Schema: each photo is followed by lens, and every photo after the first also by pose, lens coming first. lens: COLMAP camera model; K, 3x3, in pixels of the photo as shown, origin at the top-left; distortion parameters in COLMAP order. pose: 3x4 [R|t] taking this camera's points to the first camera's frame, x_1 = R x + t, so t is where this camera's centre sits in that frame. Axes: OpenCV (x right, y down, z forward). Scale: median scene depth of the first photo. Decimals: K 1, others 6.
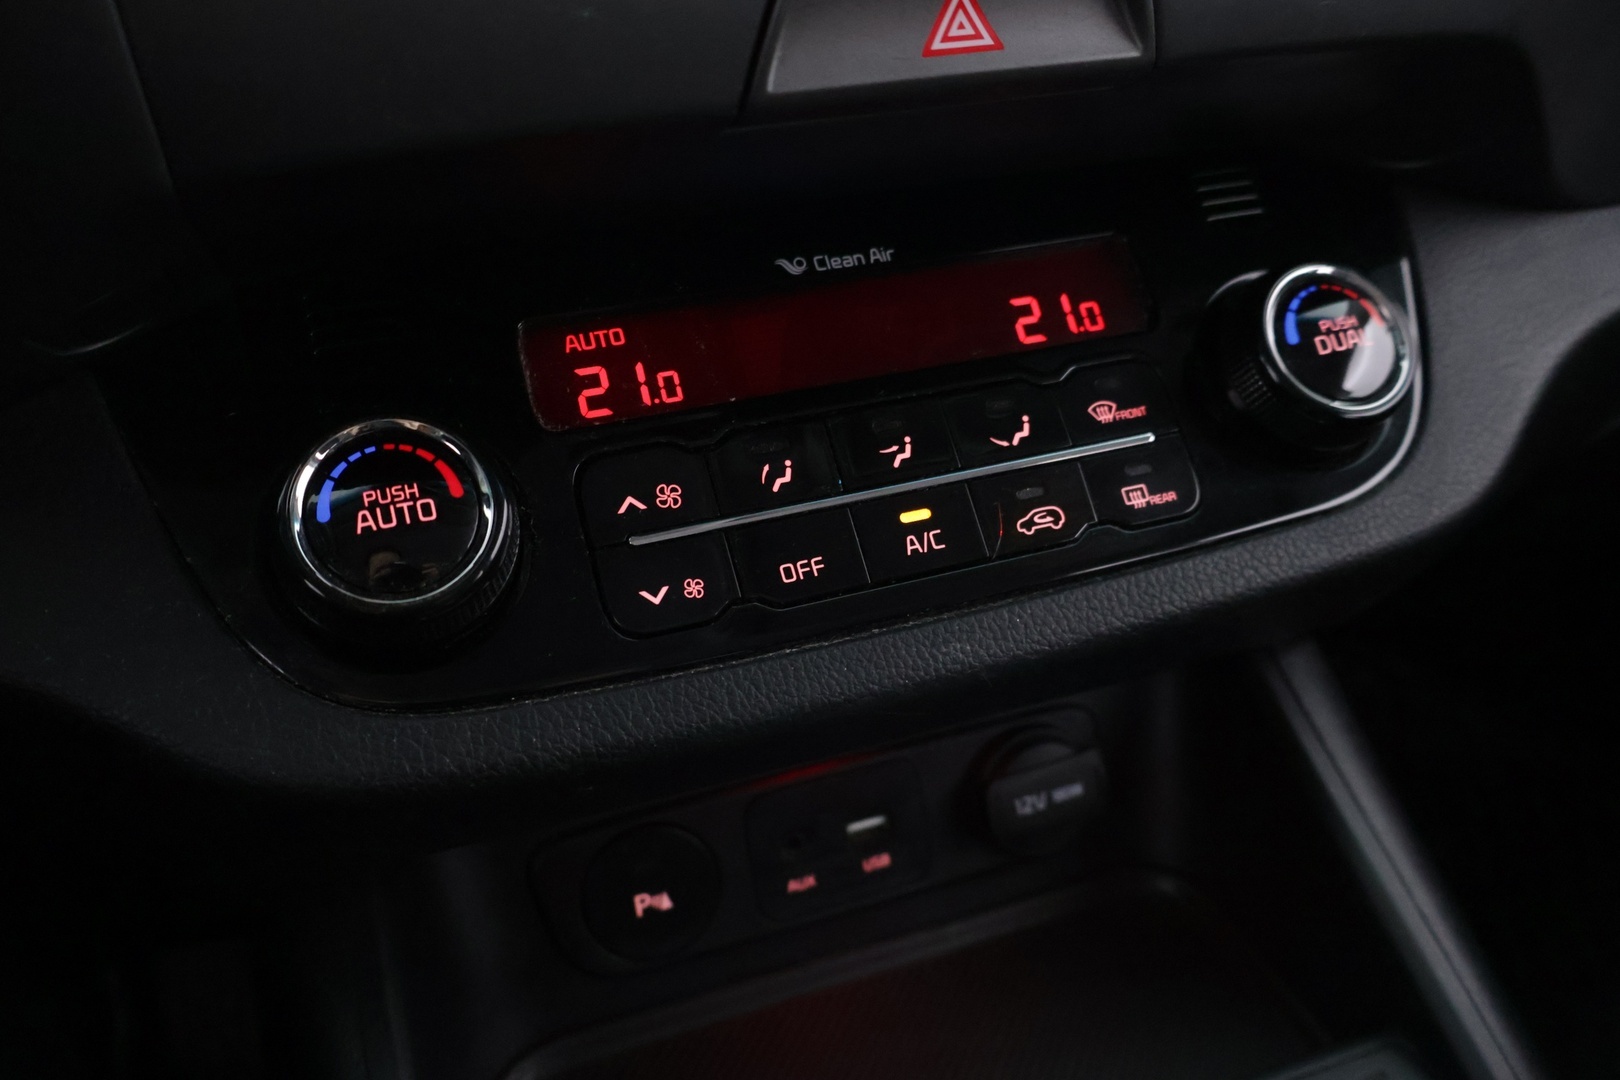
lens RADIAL K [[1366.2, 0, 811.5], [0, 1366.2, 542.8], [0, 0, 1]] dist [-0.002925, 0.010477]
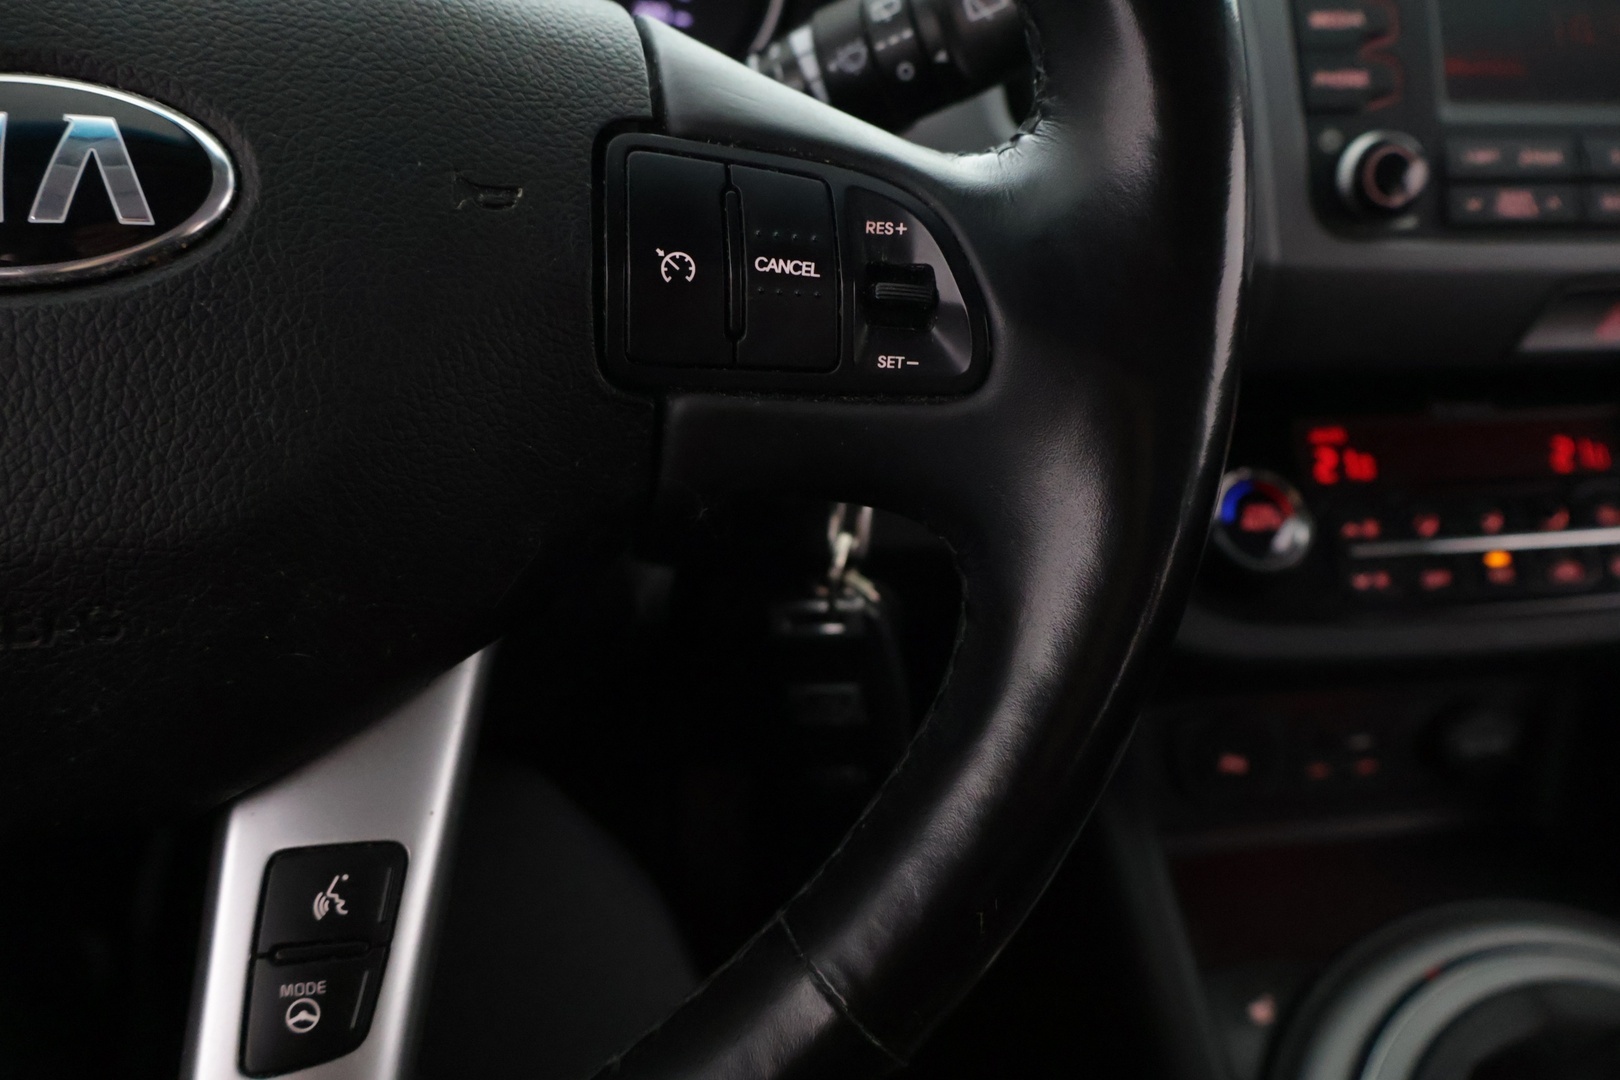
lens RADIAL K [[1366.2, 0, 805.9], [0, 1366.2, 538.7], [0, 0, 1]] dist [-0.002925, 0.010477]
pose [[0.982479, 0.150123, -0.110444, -0.617383], [-0.149017, 0.988666, 0.018248, 0.056299], [0.111932, -0.001470, 0.993715, -0.878866]]
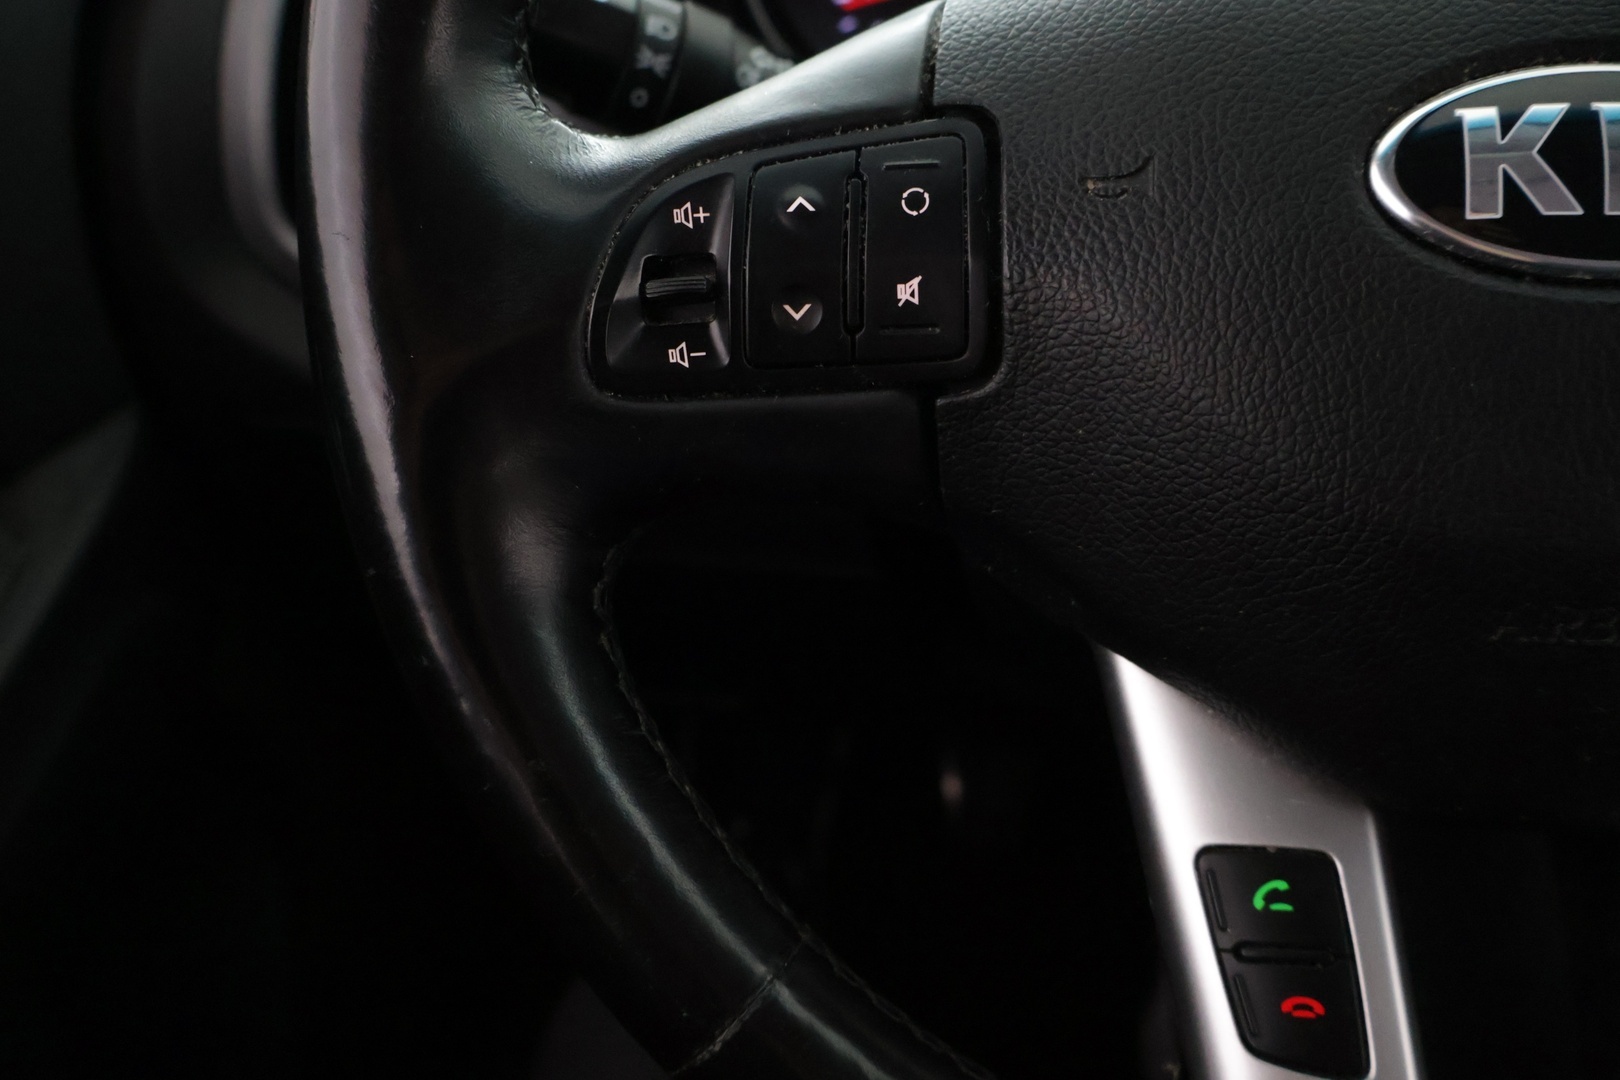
lens RADIAL K [[1366.2, 0, 814.4], [0, 1366.2, 533.1], [0, 0, 1]] dist [-0.002925, 0.010477]
pose [[0.892007, 0.221042, -0.394288, -1.203176], [-0.205152, 0.975238, 0.082610, 0.156916], [0.402785, 0.007200, 0.915266, -1.027823]]
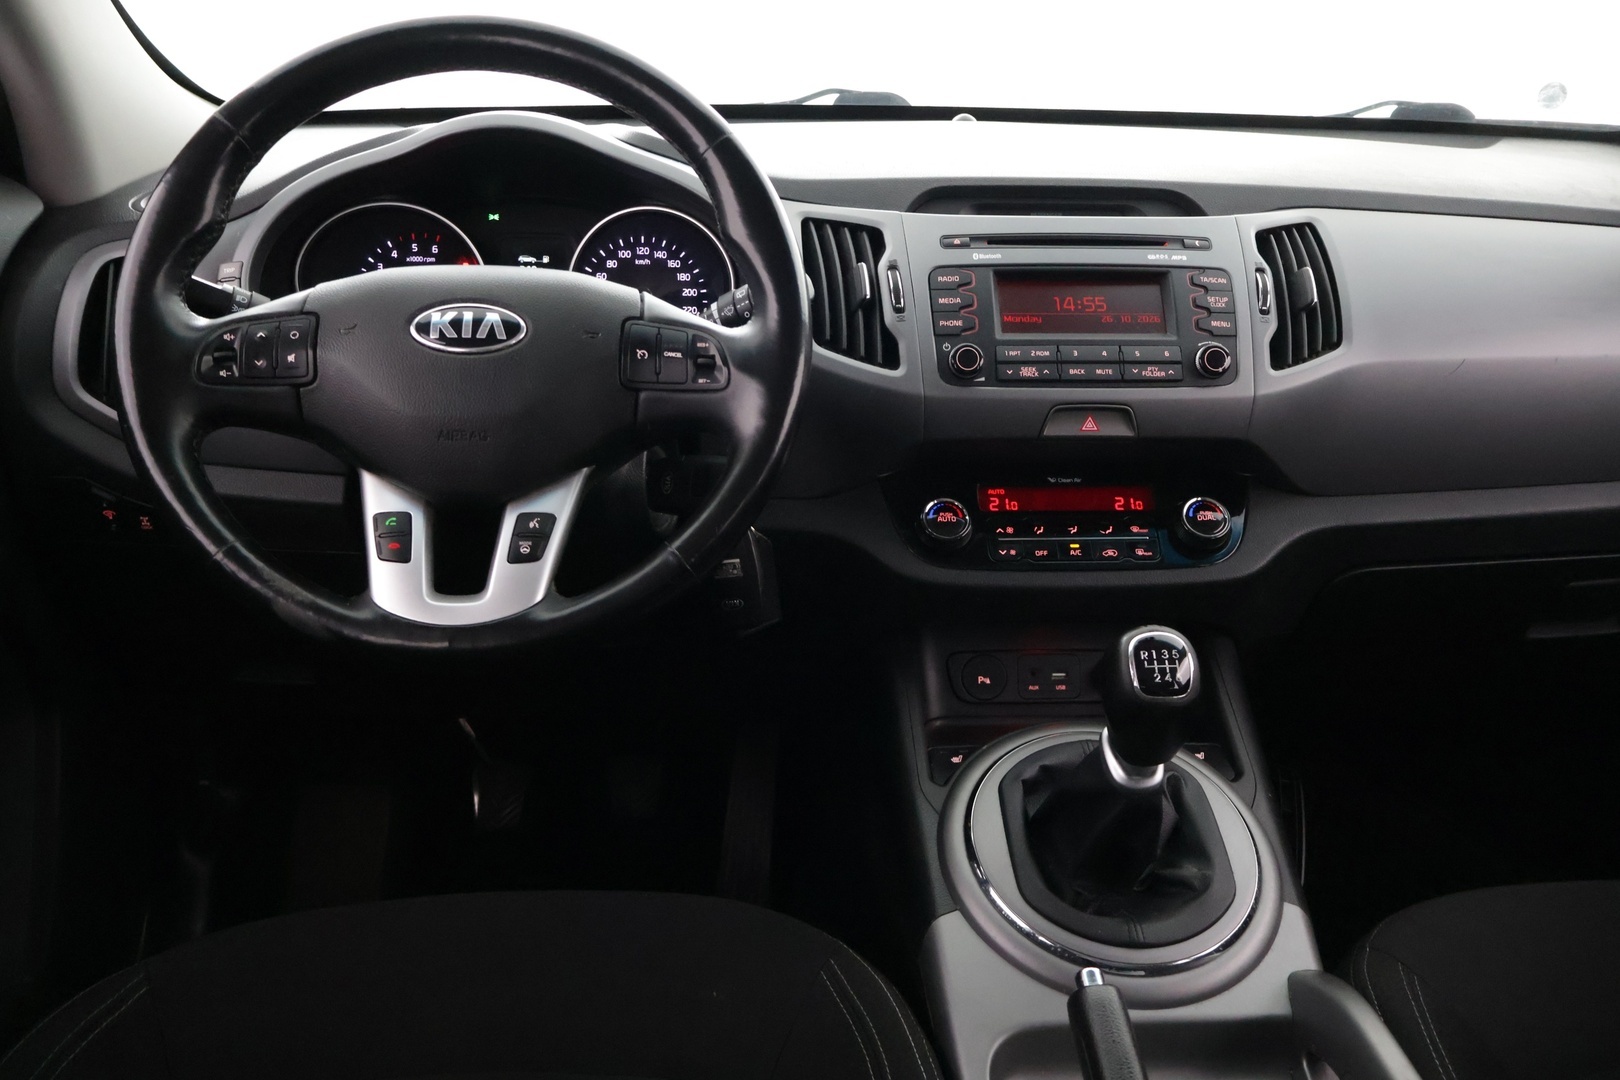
lens RADIAL K [[1366.2, 0, 812.8], [0, 1366.2, 535.6], [0, 0, 1]] dist [-0.002925, 0.010477]
pose [[0.958544, 0.120205, -0.258349, 0.347570], [-0.175341, 0.963507, -0.202261, 0.825273], [0.224608, 0.239175, 0.944641, -2.667319]]
